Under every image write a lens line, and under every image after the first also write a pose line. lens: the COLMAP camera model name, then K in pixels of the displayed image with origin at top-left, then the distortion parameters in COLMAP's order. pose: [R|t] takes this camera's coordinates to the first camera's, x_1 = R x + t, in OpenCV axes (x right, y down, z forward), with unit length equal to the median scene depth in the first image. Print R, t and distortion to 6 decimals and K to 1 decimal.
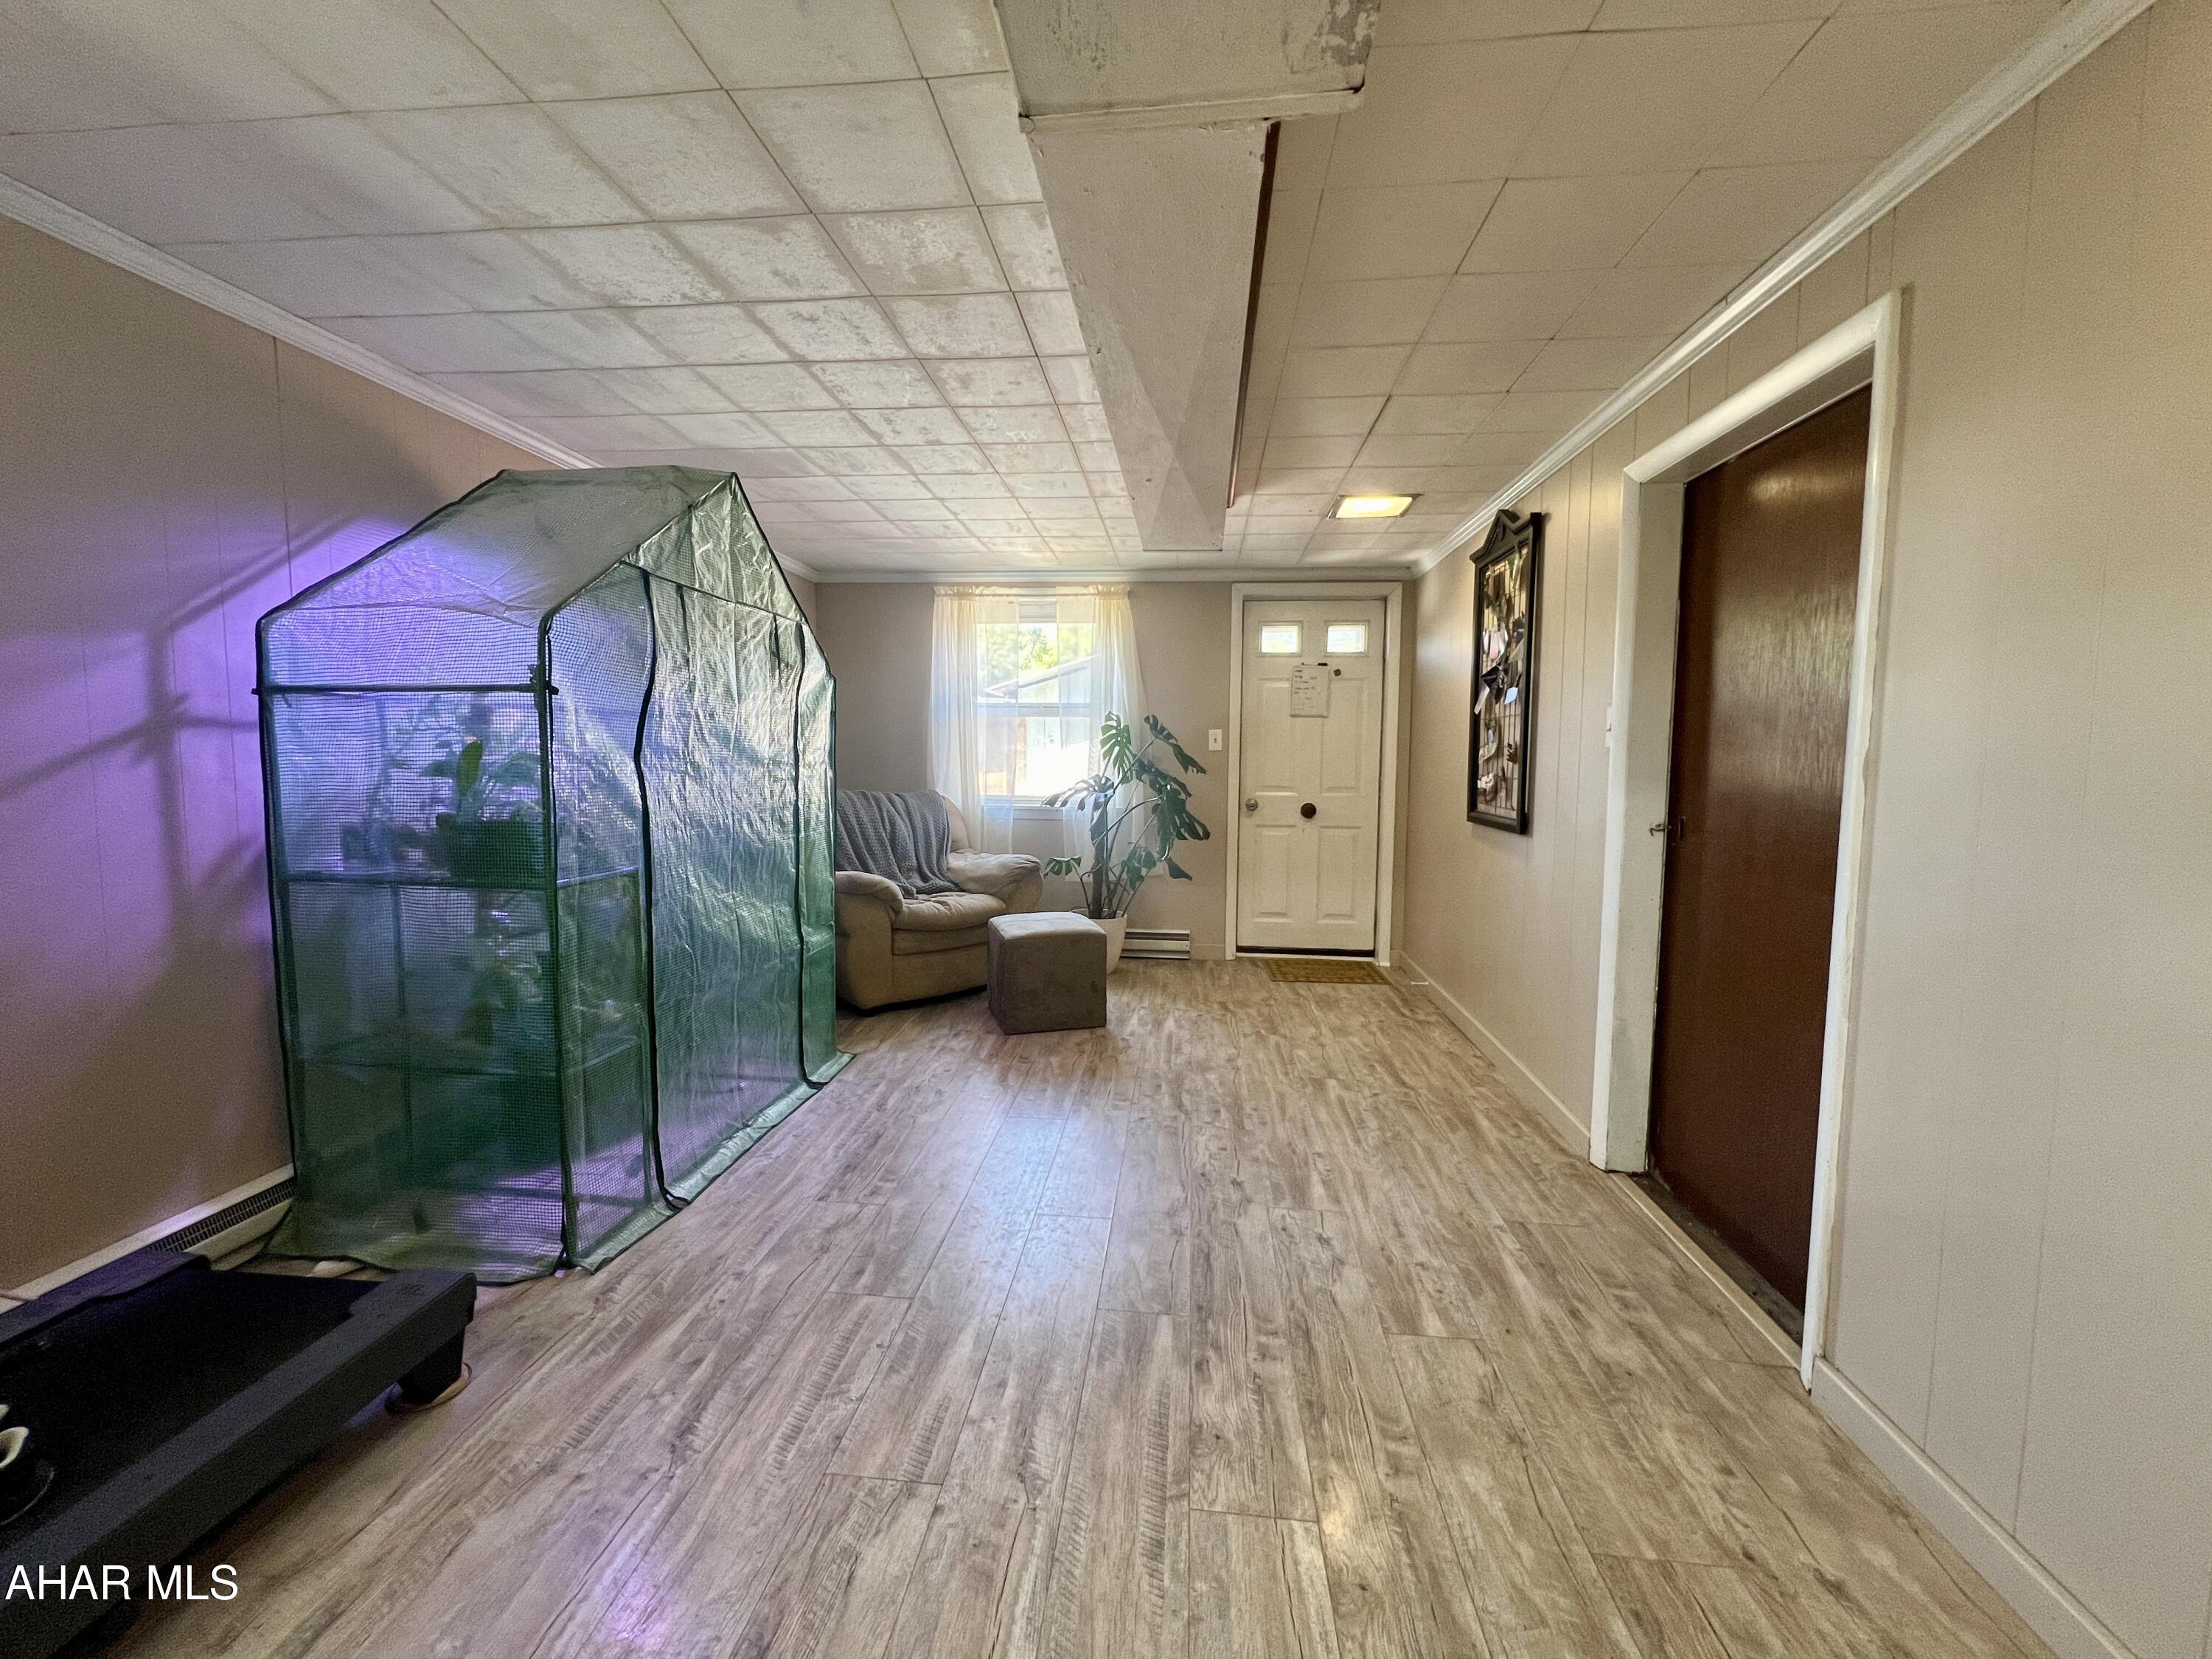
lens RADIAL K [[883.3, 0, 1098.5], [0, 883.3, 823.4], [0, 0, 1]] dist [-0.002245, 0.000136]
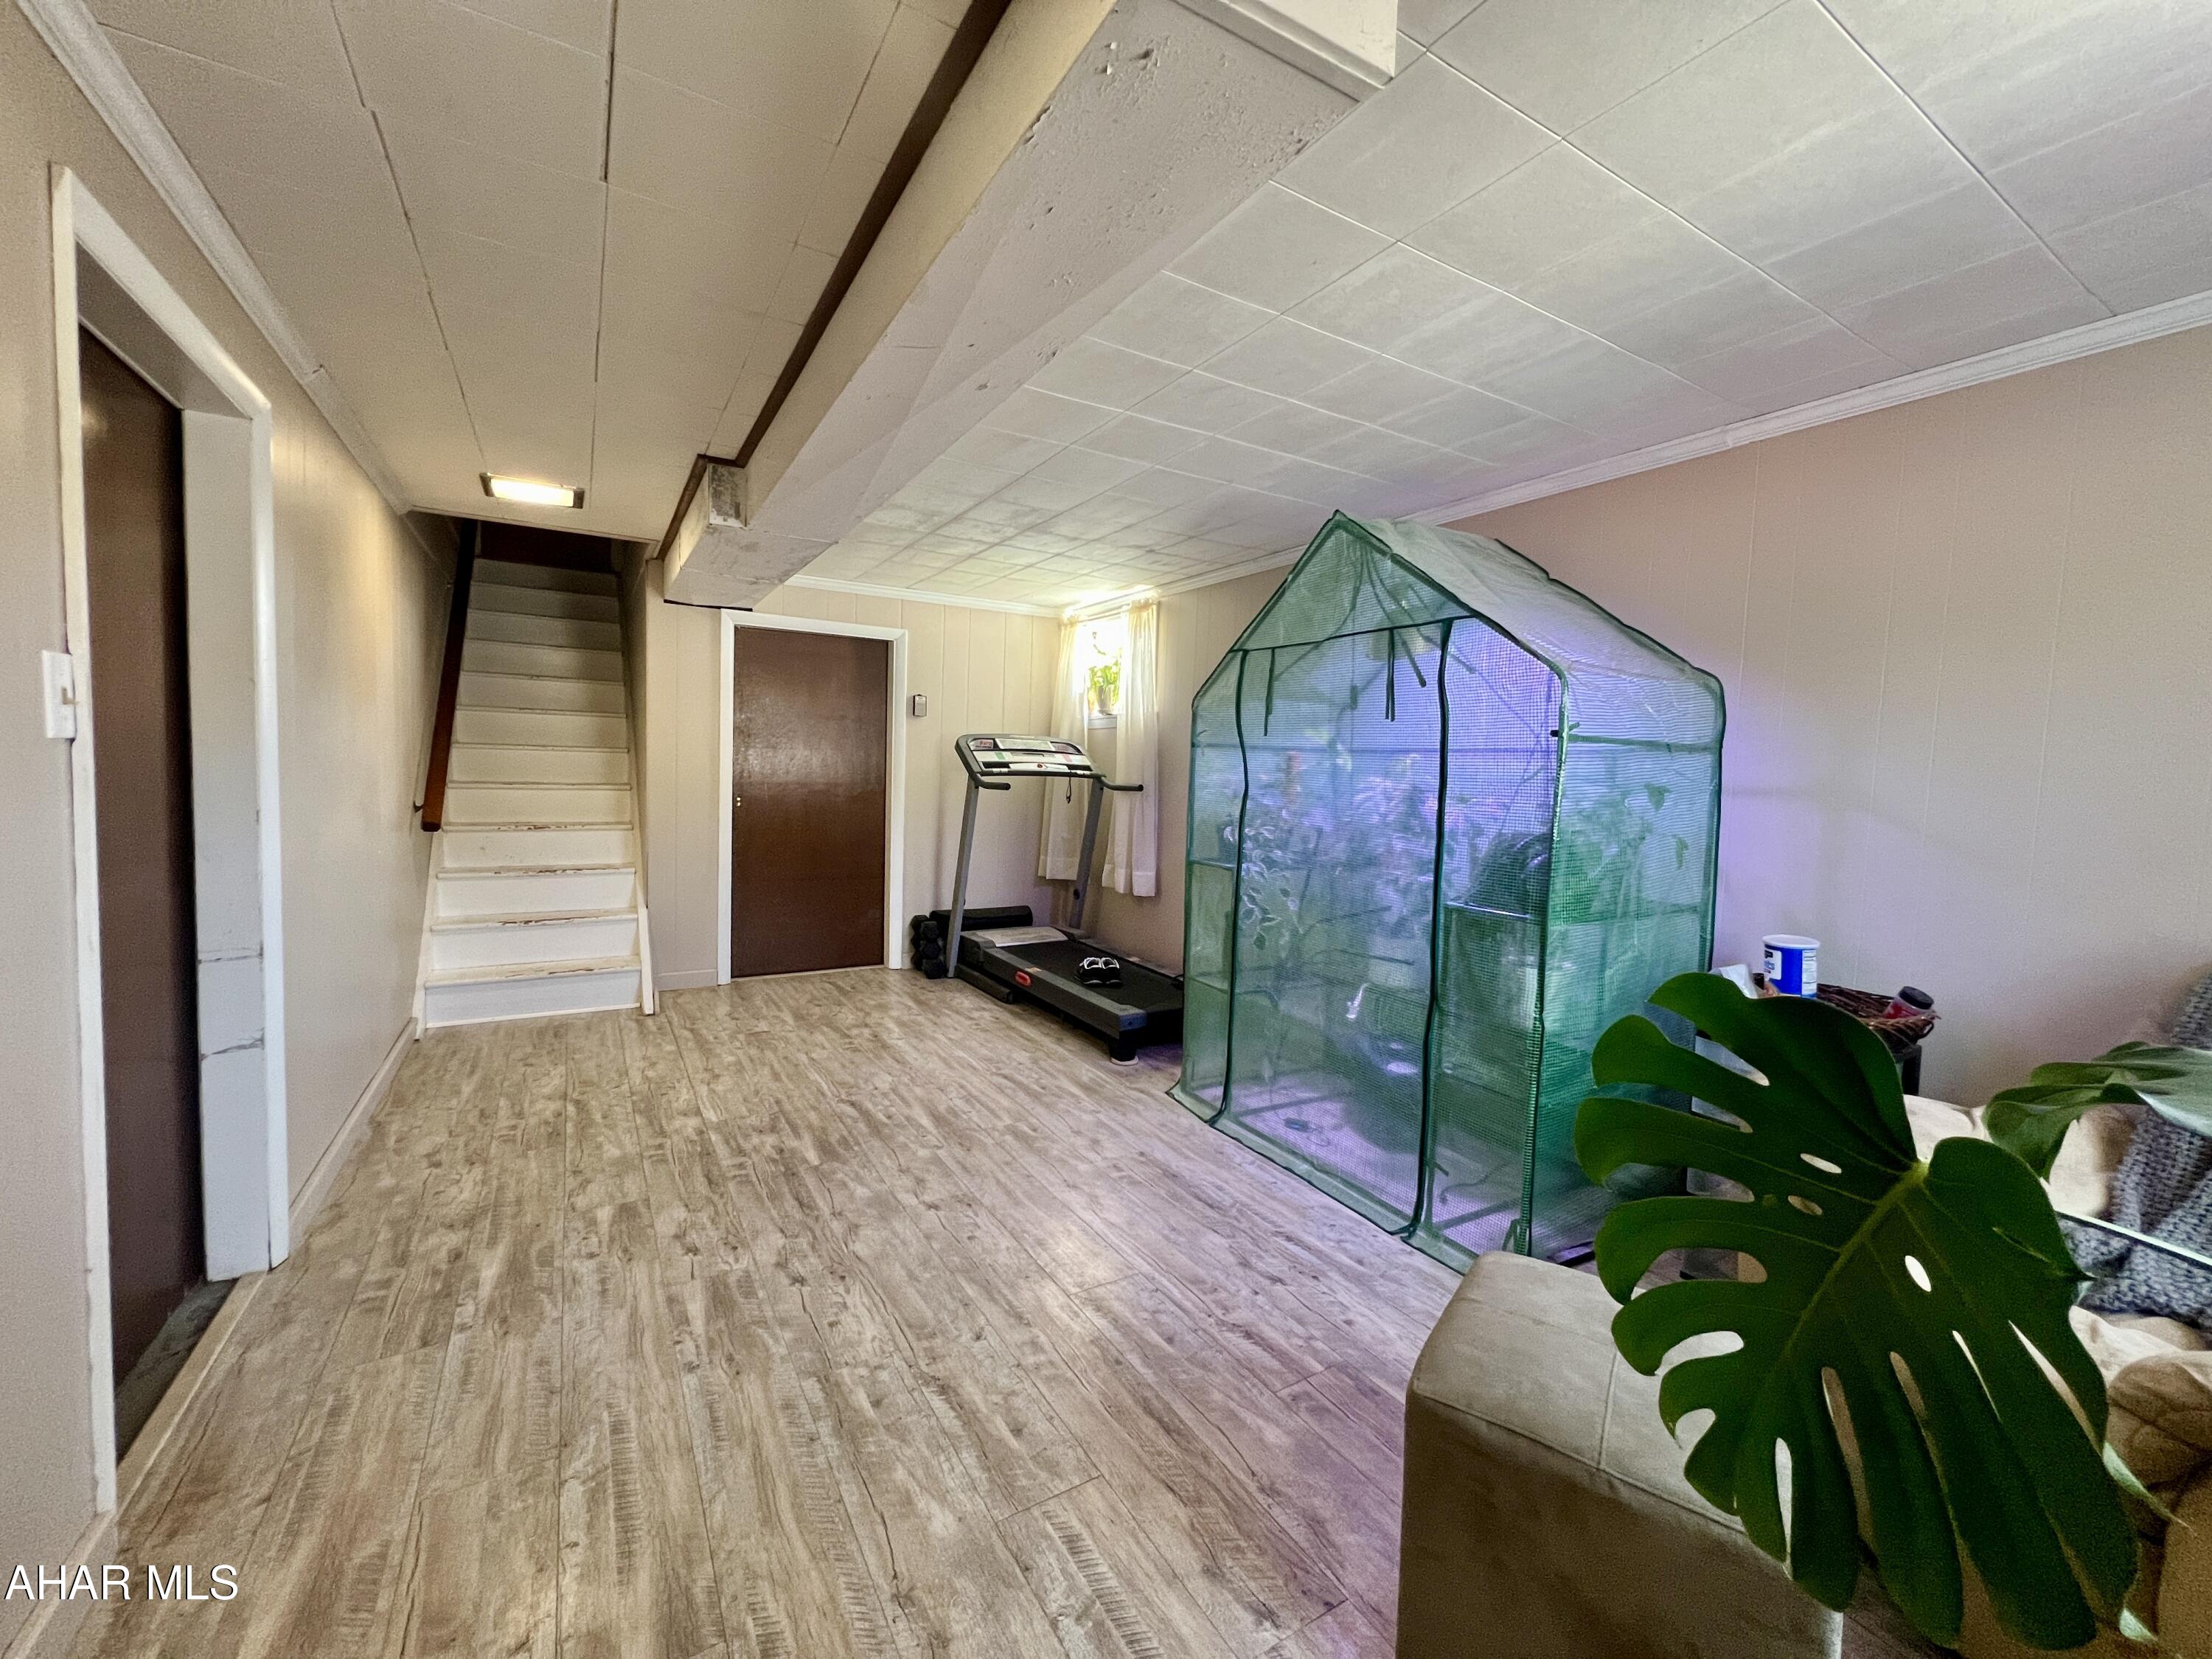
lens RADIAL K [[883.3, 0, 1098.5], [0, 883.3, 823.4], [0, 0, 1]] dist [-0.002245, 0.000136]
pose [[-0.799856, 0.004736, -0.600173, 0.526140], [-0.084676, 0.989077, 0.120652, -0.183003], [0.594189, 0.147325, -0.790718, 2.161759]]
